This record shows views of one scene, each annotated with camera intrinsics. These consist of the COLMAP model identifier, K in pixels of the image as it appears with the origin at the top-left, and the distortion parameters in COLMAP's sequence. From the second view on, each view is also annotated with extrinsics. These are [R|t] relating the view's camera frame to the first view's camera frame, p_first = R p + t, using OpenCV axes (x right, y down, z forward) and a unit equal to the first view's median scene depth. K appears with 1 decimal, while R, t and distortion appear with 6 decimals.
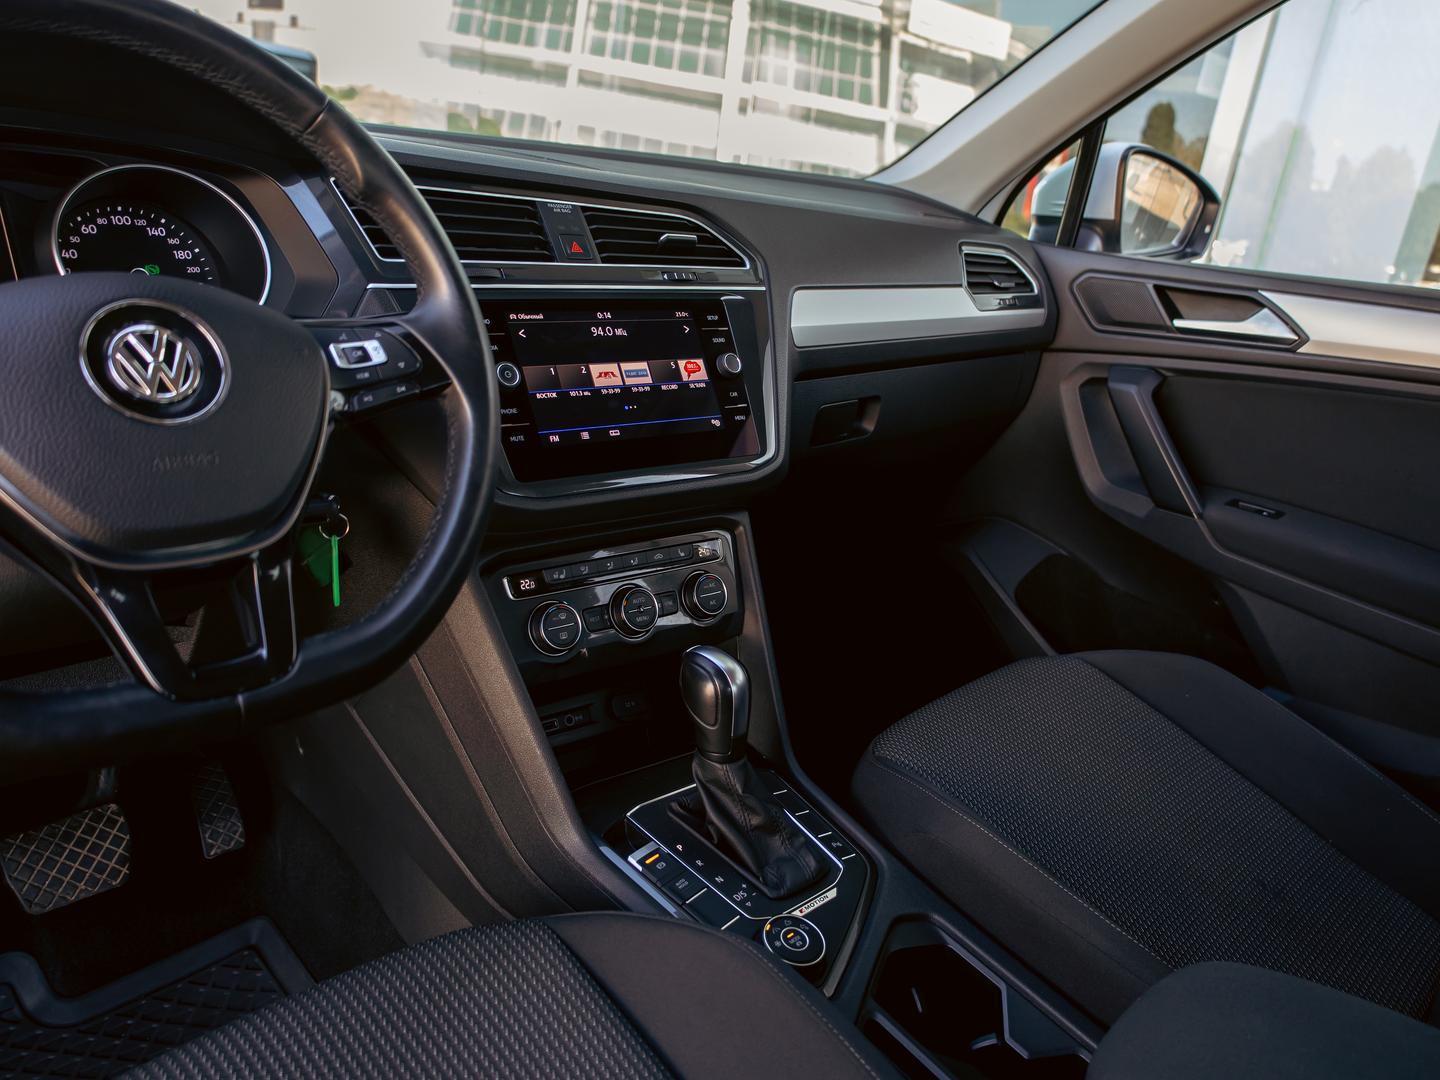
lens RADIAL K [[1090.4, 0, 755.9], [0, 1090.4, 592.5], [0, 0, 1]] dist [-0.045191, 0.068779]
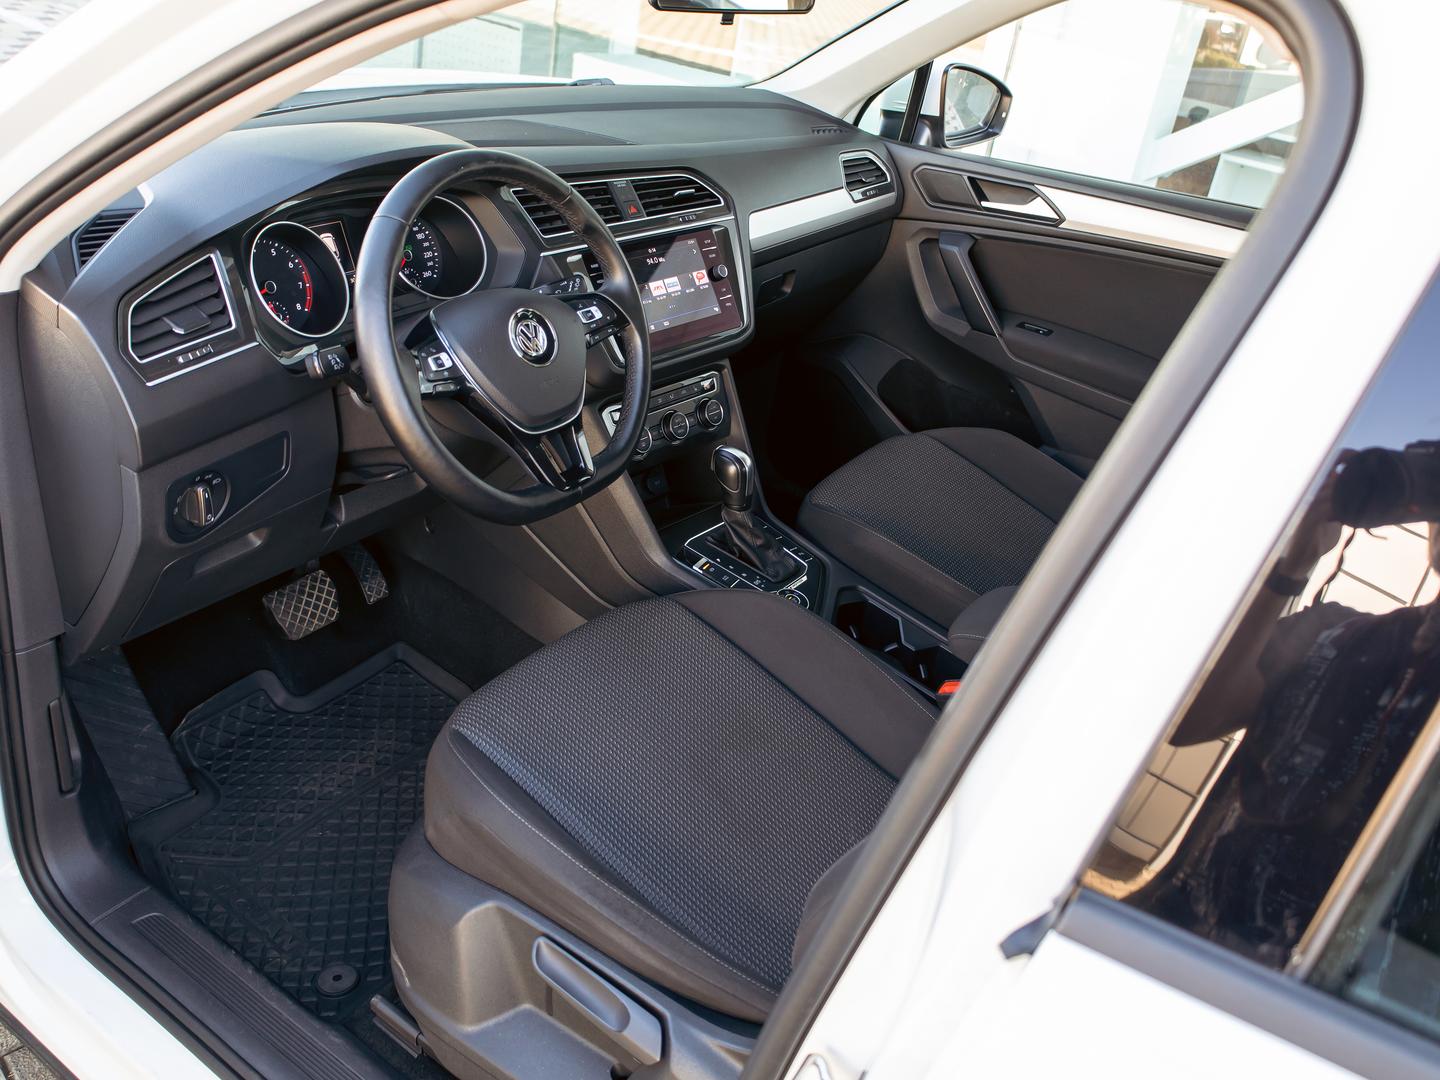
lens RADIAL K [[1104.5, 0, 720.0], [0, 1104.5, 540.0], [0, 0, 1]] dist [-0.049847, 0.000232]
pose [[0.989781, -0.072334, 0.122884, -0.242303], [0.051821, 0.985329, 0.162605, -0.076340], [-0.132843, -0.154576, 0.979009, -0.640842]]
